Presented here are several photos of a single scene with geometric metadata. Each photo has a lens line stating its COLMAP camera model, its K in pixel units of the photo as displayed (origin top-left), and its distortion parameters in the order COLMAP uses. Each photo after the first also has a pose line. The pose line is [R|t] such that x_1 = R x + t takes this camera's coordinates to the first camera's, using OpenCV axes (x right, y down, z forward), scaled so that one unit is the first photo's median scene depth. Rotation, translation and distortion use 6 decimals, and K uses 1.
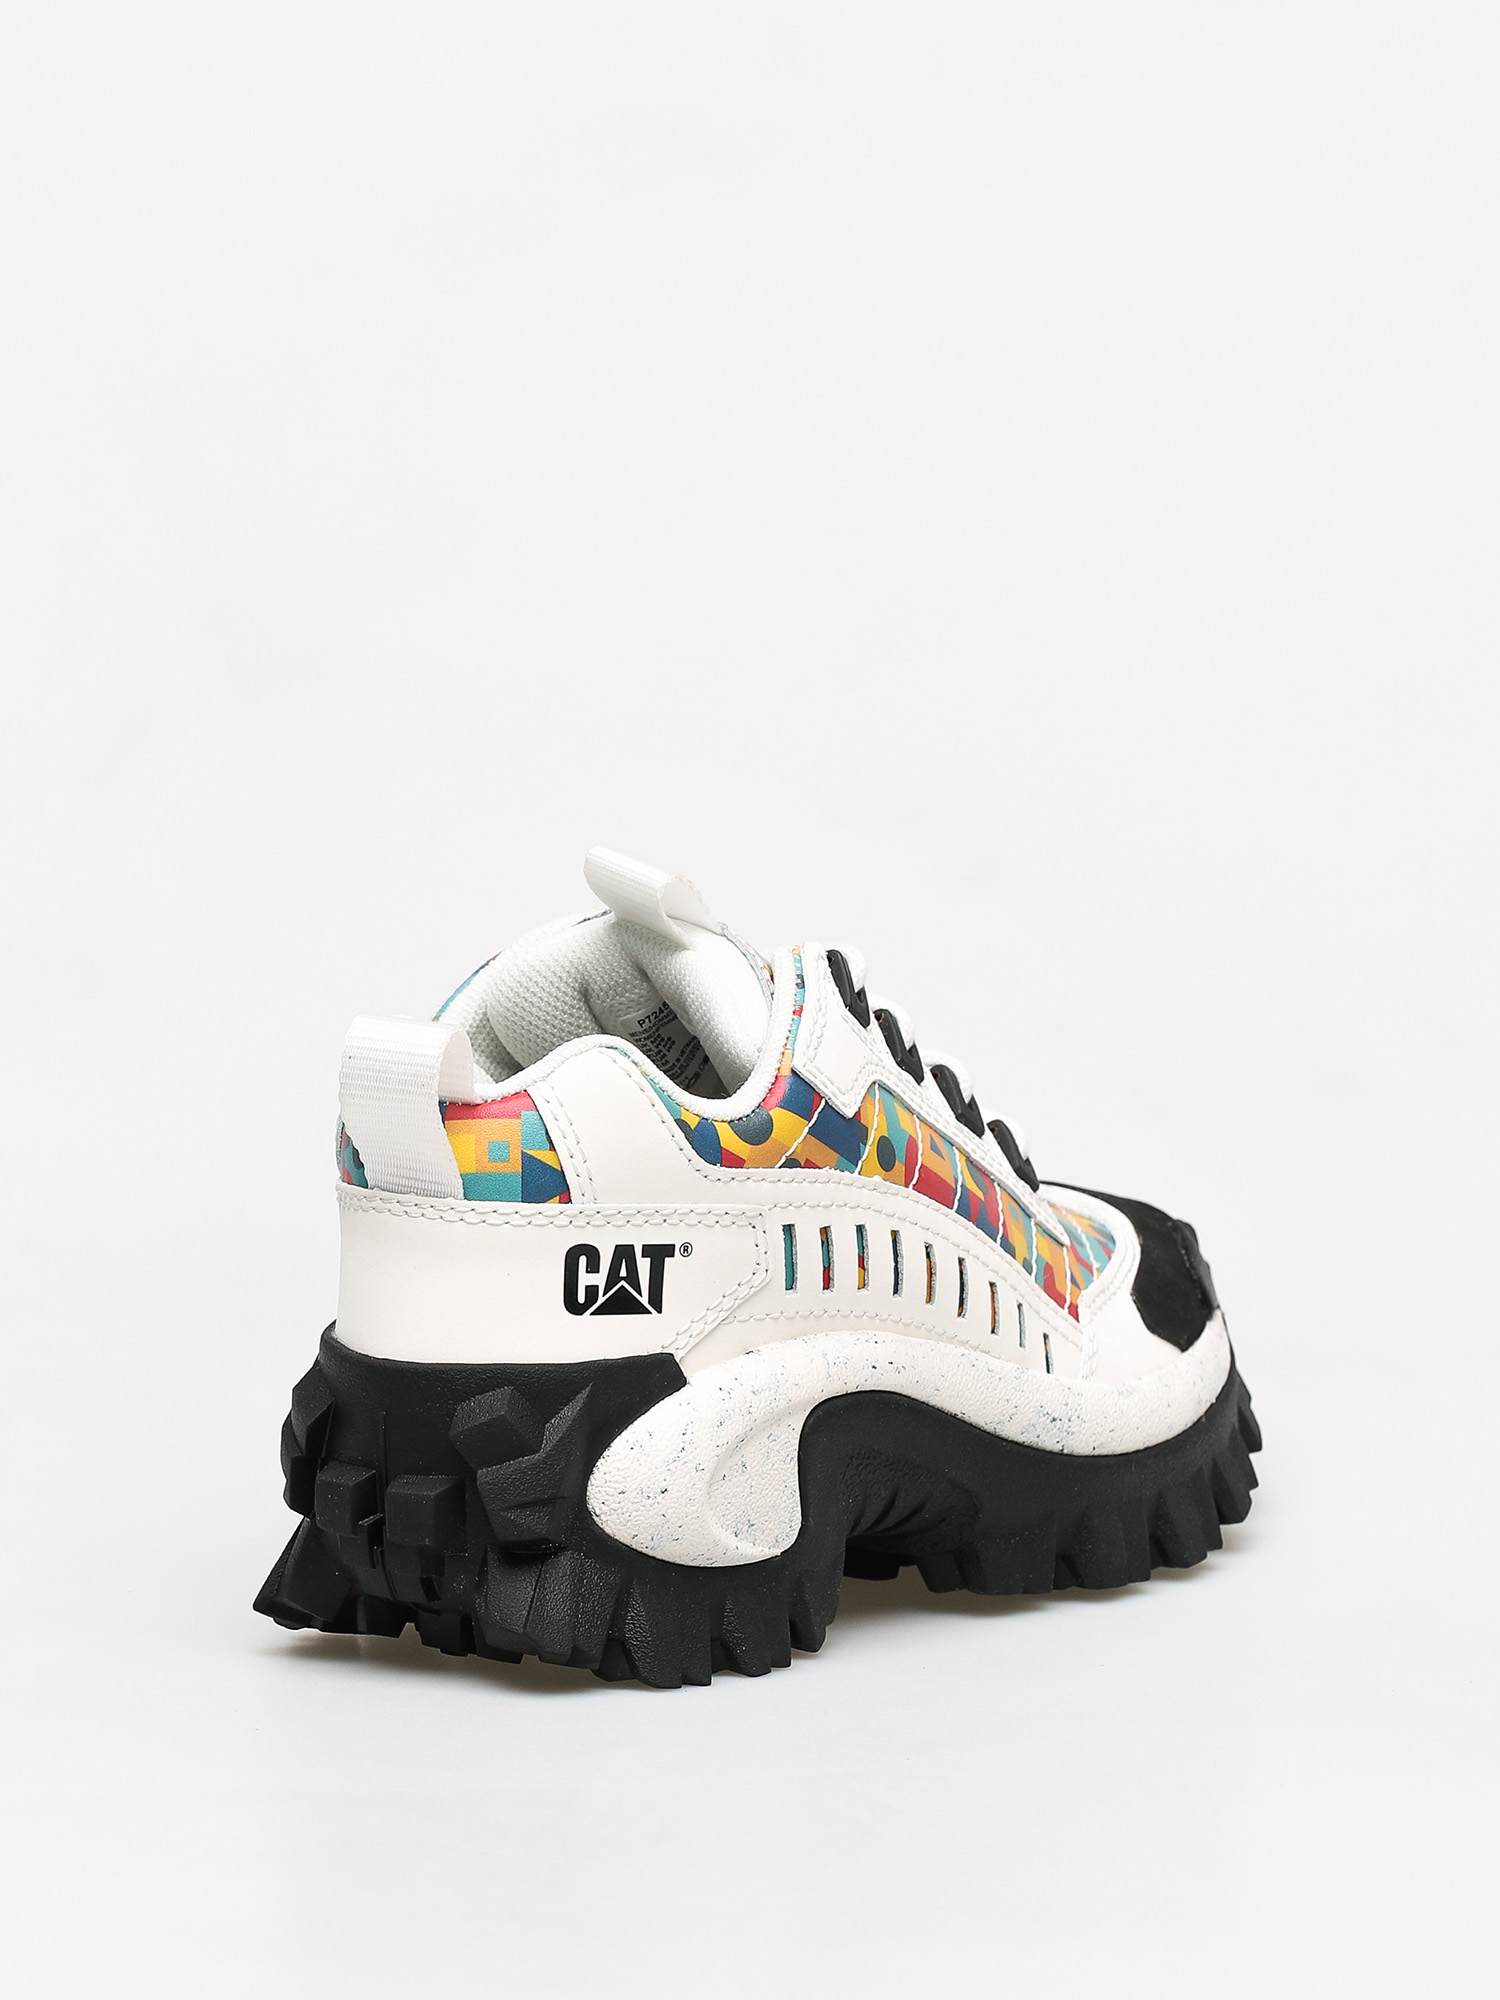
lens RADIAL K [[7060.0, 0, 750.3], [0, 7060.0, 999.7], [0, 0, 1]] dist [-0.146569, 0.000000]
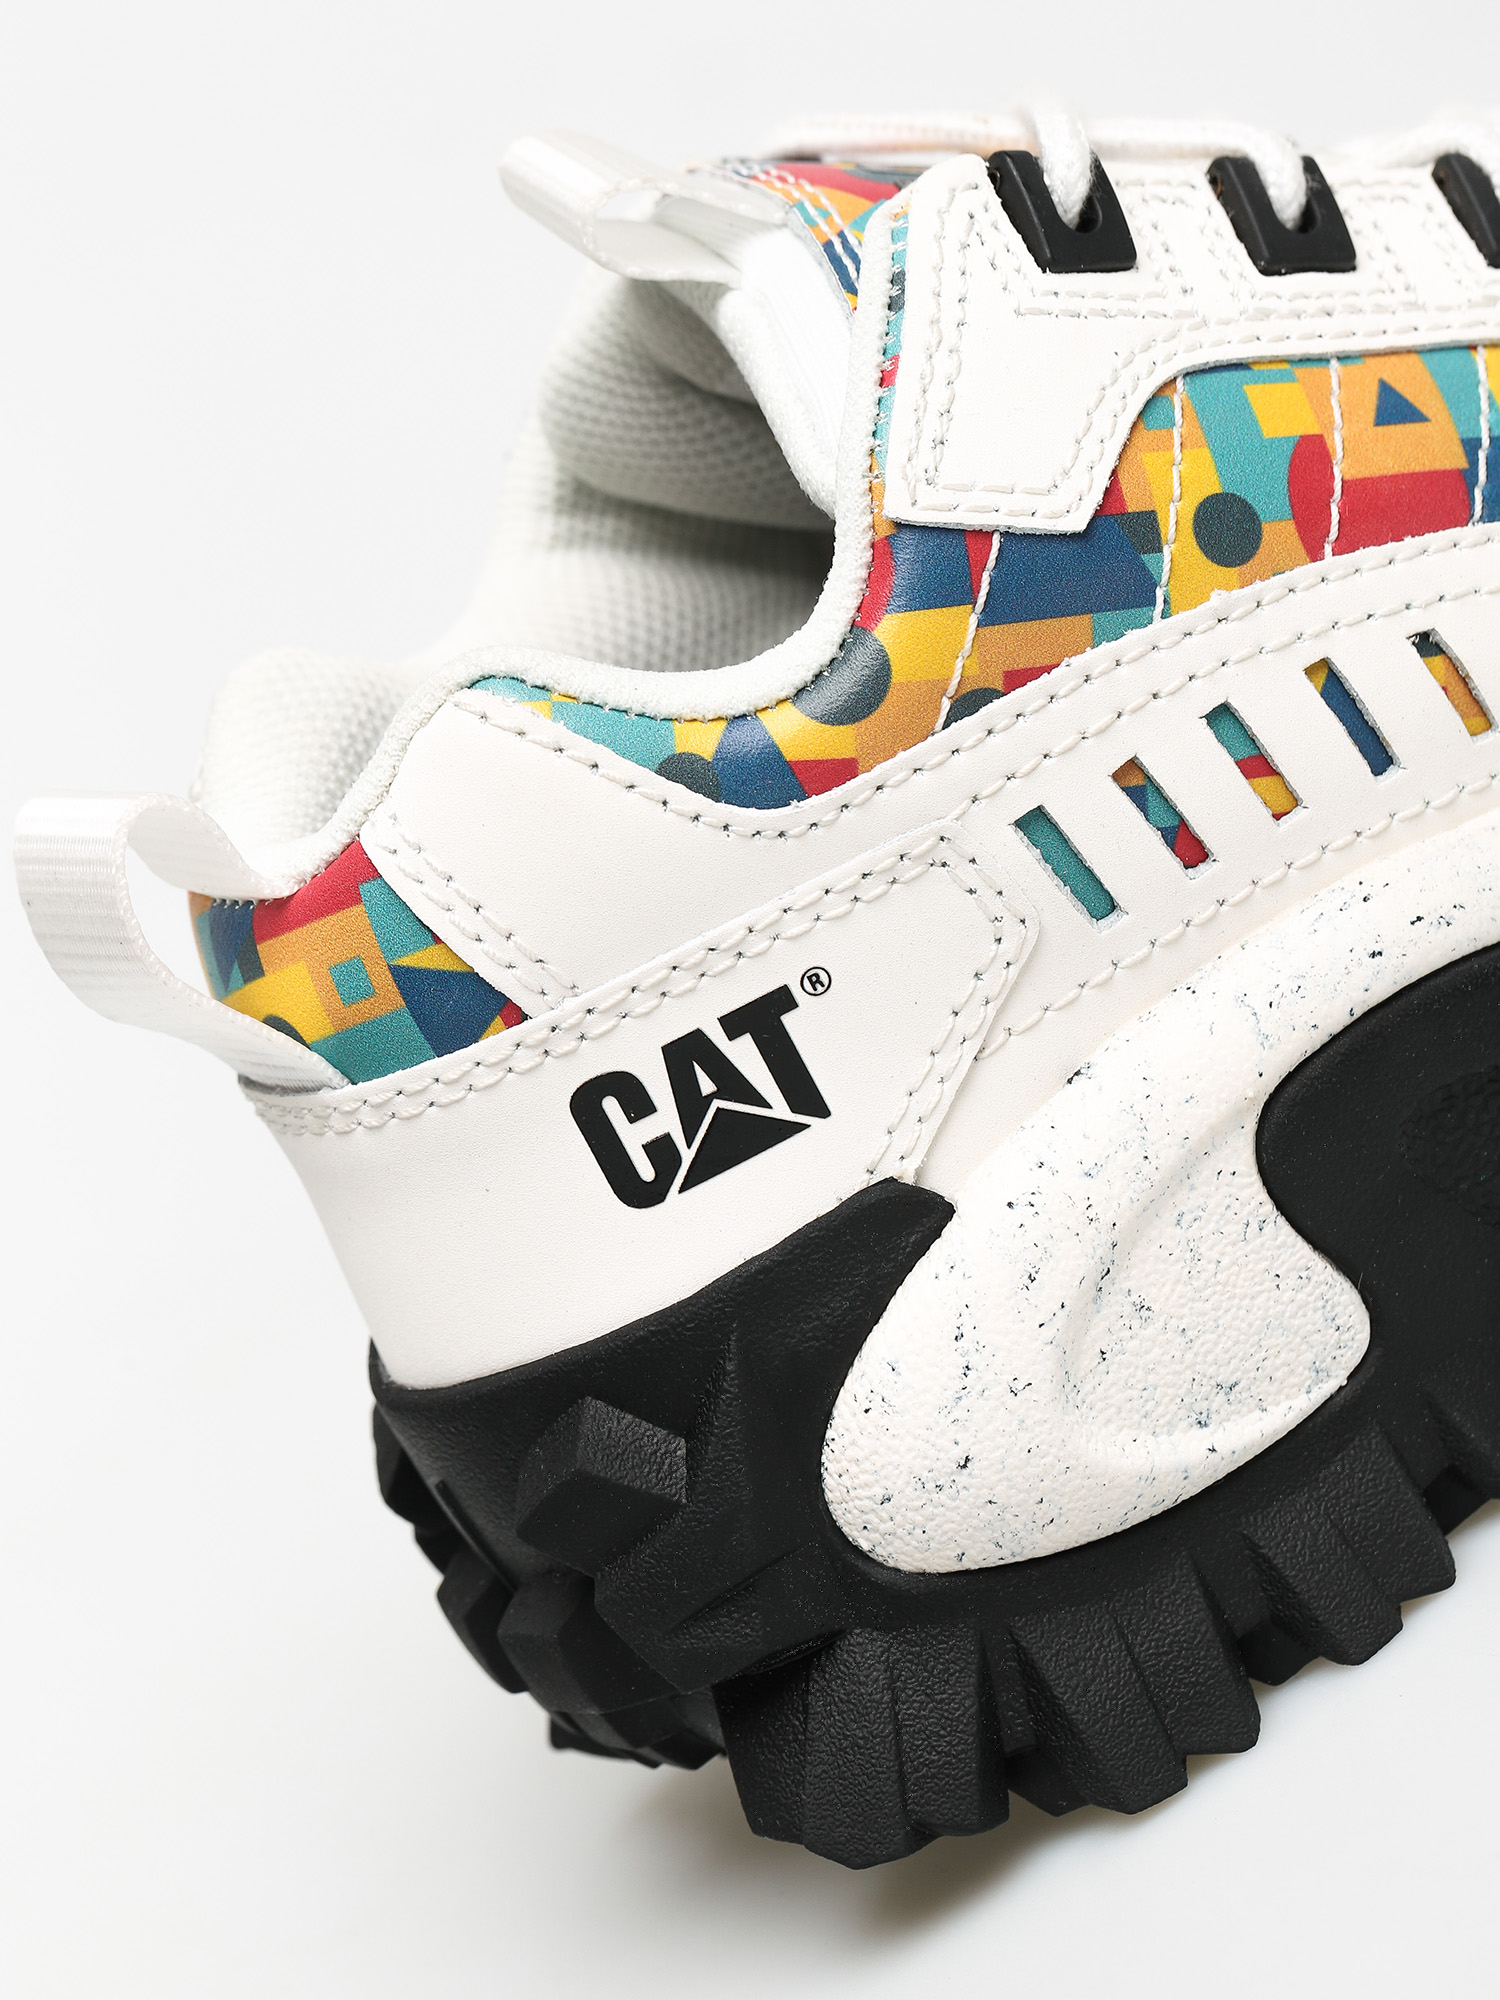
lens RADIAL K [[7060.0, 0, 749.6], [0, 7060.0, 1000.5], [0, 0, 1]] dist [-0.146569, 0.000000]
pose [[0.826090, -0.329262, -0.457342, 0.207312], [0.445944, 0.878124, 0.173299, -0.048957], [0.344542, -0.347110, 0.872242, 0.579770]]
